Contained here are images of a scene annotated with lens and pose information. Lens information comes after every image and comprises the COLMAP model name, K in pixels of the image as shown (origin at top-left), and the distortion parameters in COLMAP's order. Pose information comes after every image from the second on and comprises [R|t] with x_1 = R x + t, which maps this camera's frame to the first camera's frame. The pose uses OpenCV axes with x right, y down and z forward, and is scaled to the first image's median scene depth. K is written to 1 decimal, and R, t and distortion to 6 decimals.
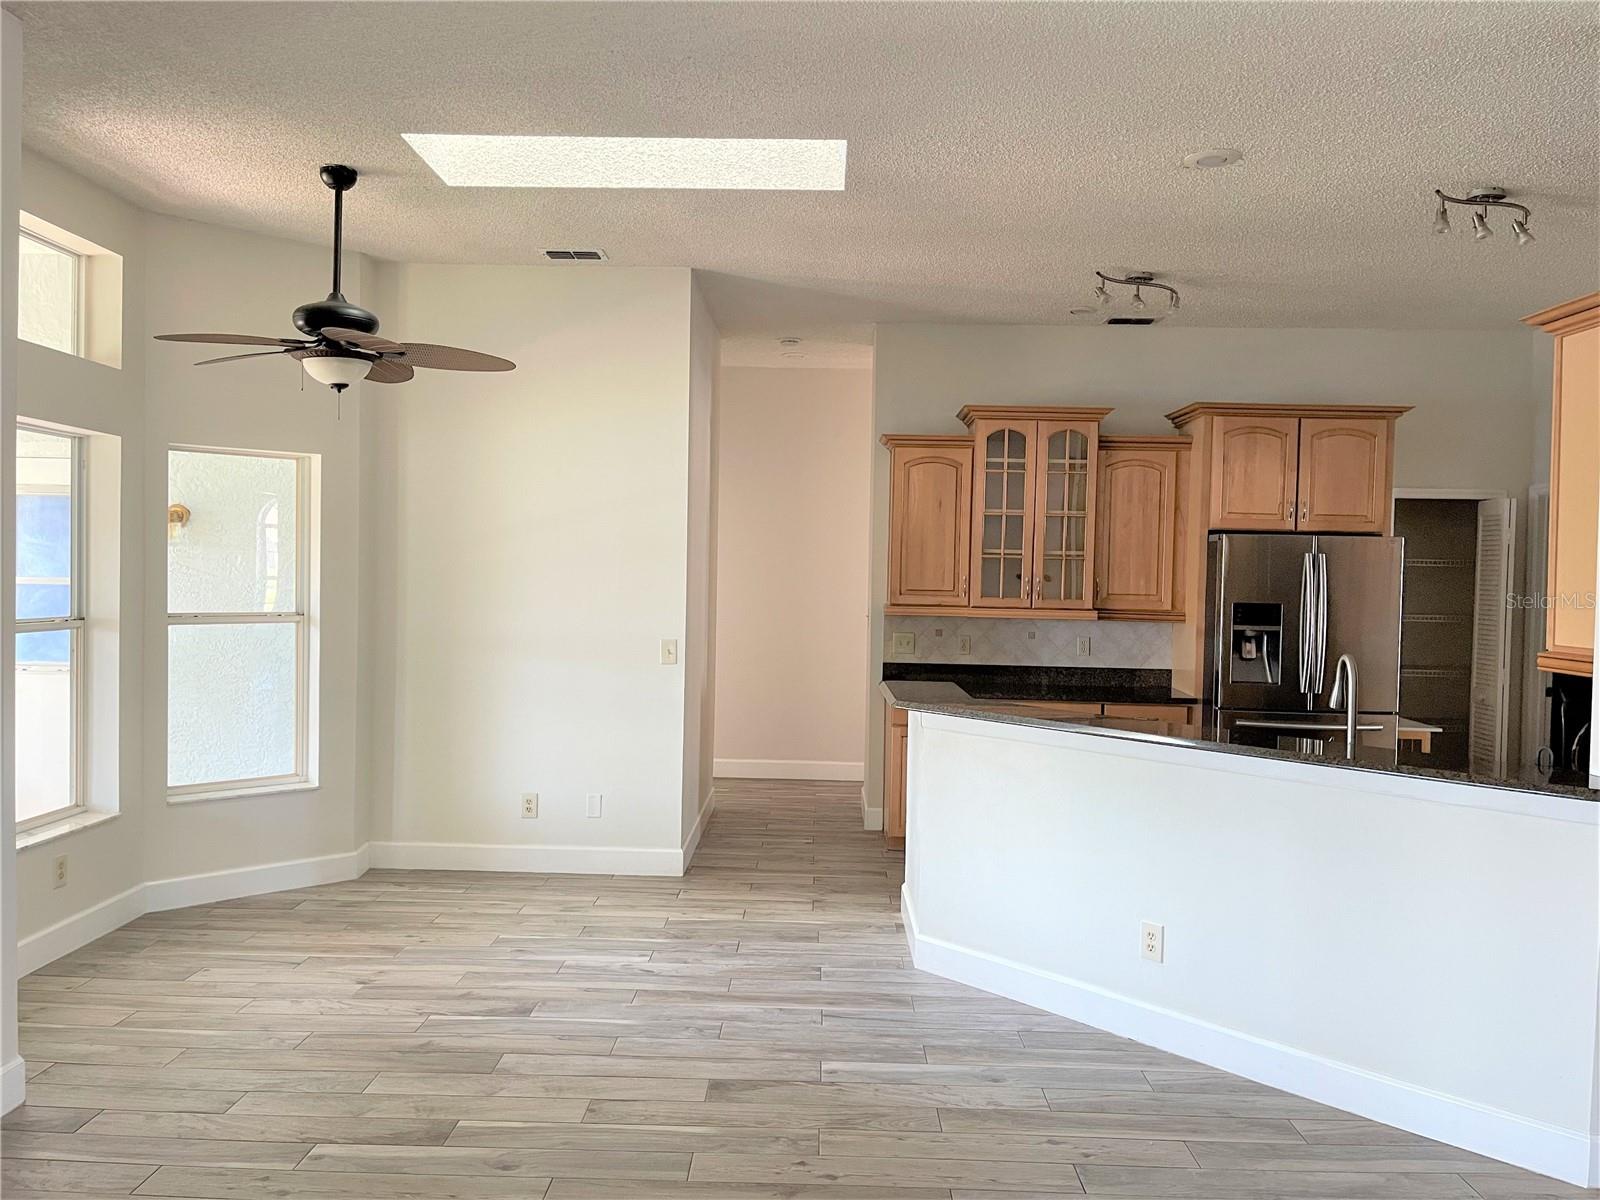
lens RADIAL K [[1211.5, 0, 804.5], [0, 1211.5, 599.2], [0, 0, 1]] dist [0.065256, -0.078165]
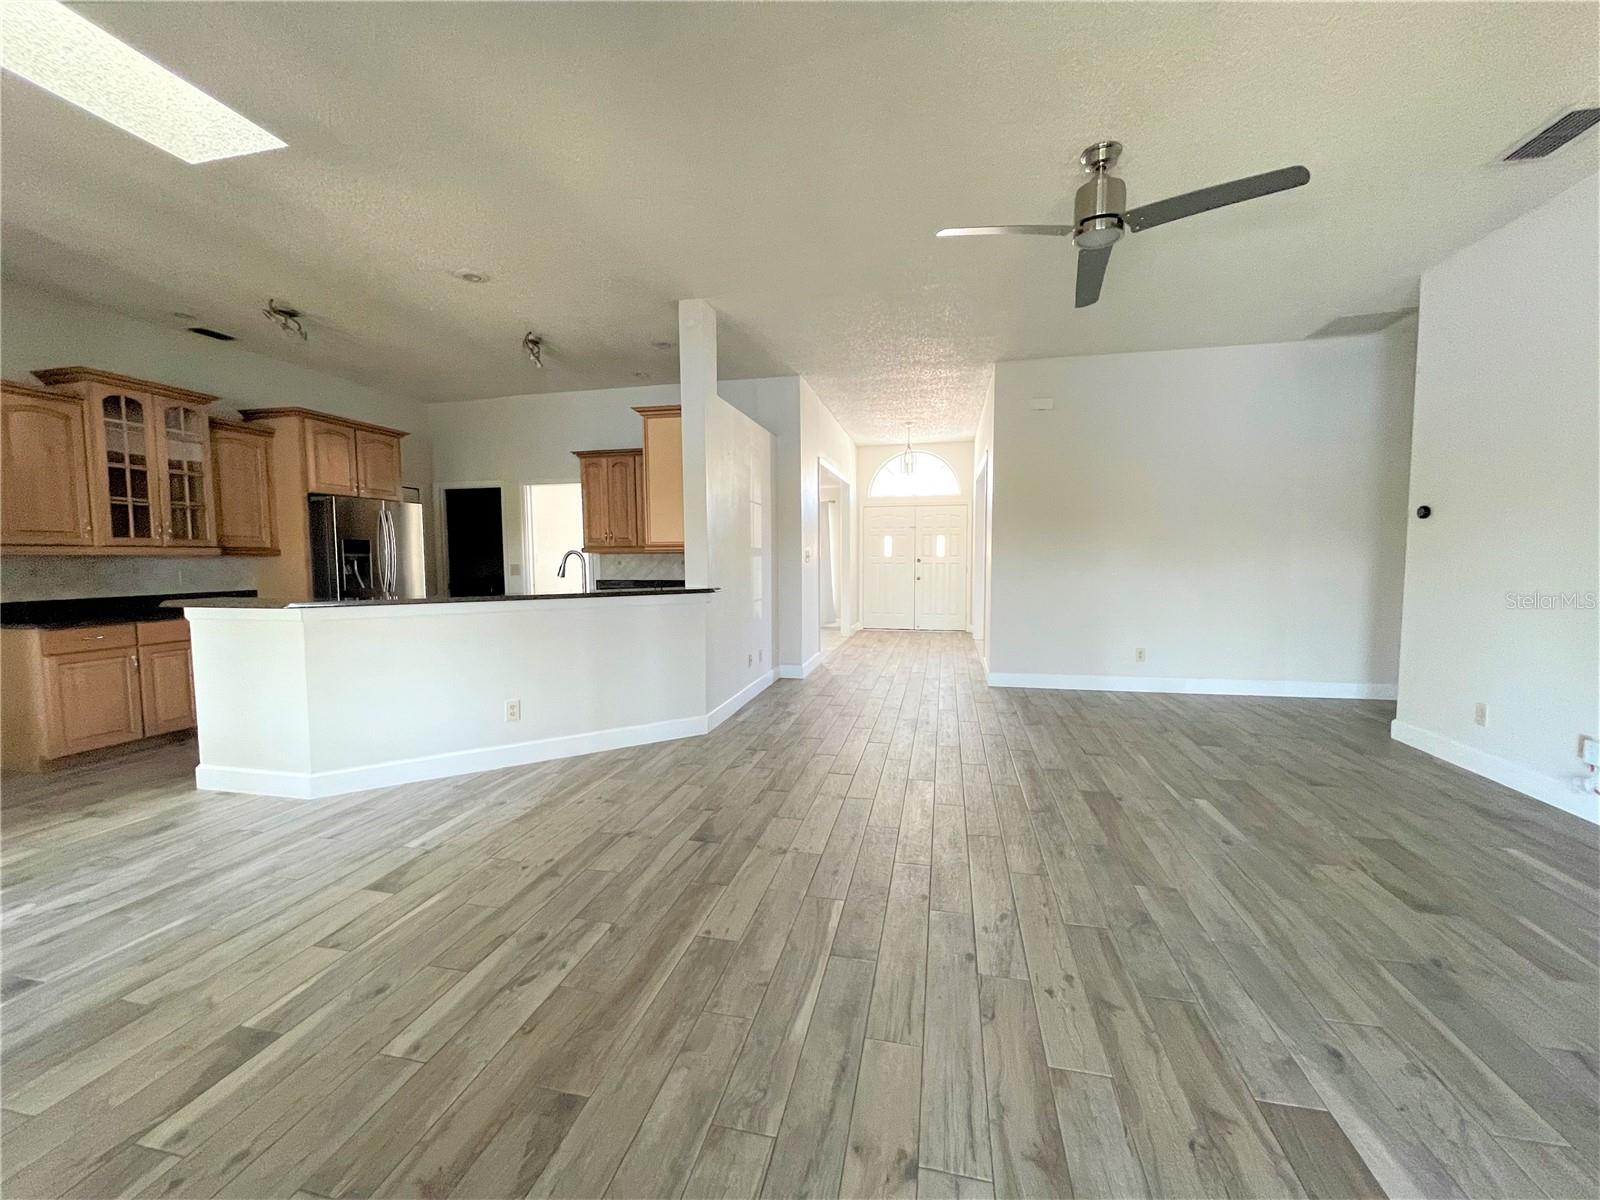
lens RADIAL K [[640.5, 0, 798.1], [0, 640.5, 603.0], [0, 0, 1]] dist [-0.000690, 0.000024]
pose [[0.206063, -0.094134, 0.974000, -0.394681], [0.033689, 0.995455, 0.089080, 0.034295], [-0.977959, 0.014457, 0.208298, 0.270540]]
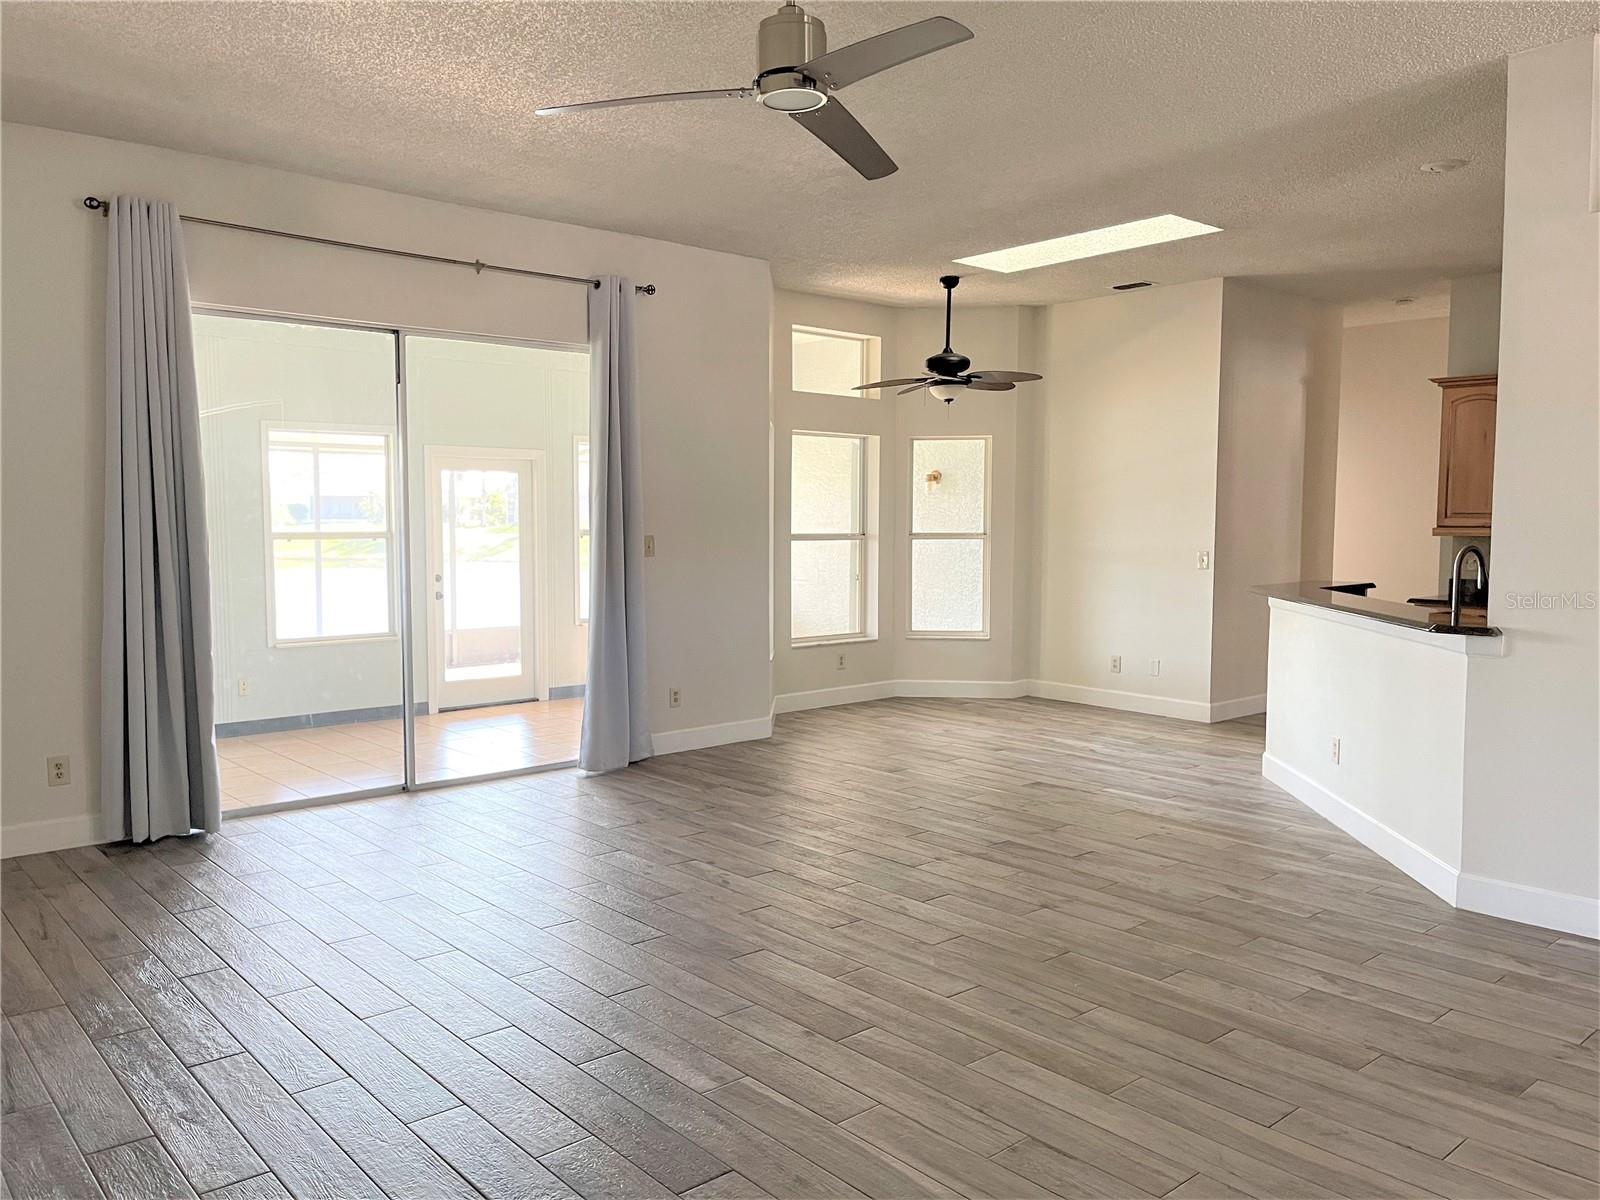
lens RADIAL K [[1211.5, 0, 789.5], [0, 1211.5, 601.4], [0, 0, 1]] dist [0.065256, -0.078165]
pose [[0.665550, 0.033947, -0.745581, 0.655701], [-0.005527, 0.999162, 0.040559, 0.039661], [0.746333, -0.022873, 0.665180, -0.293361]]
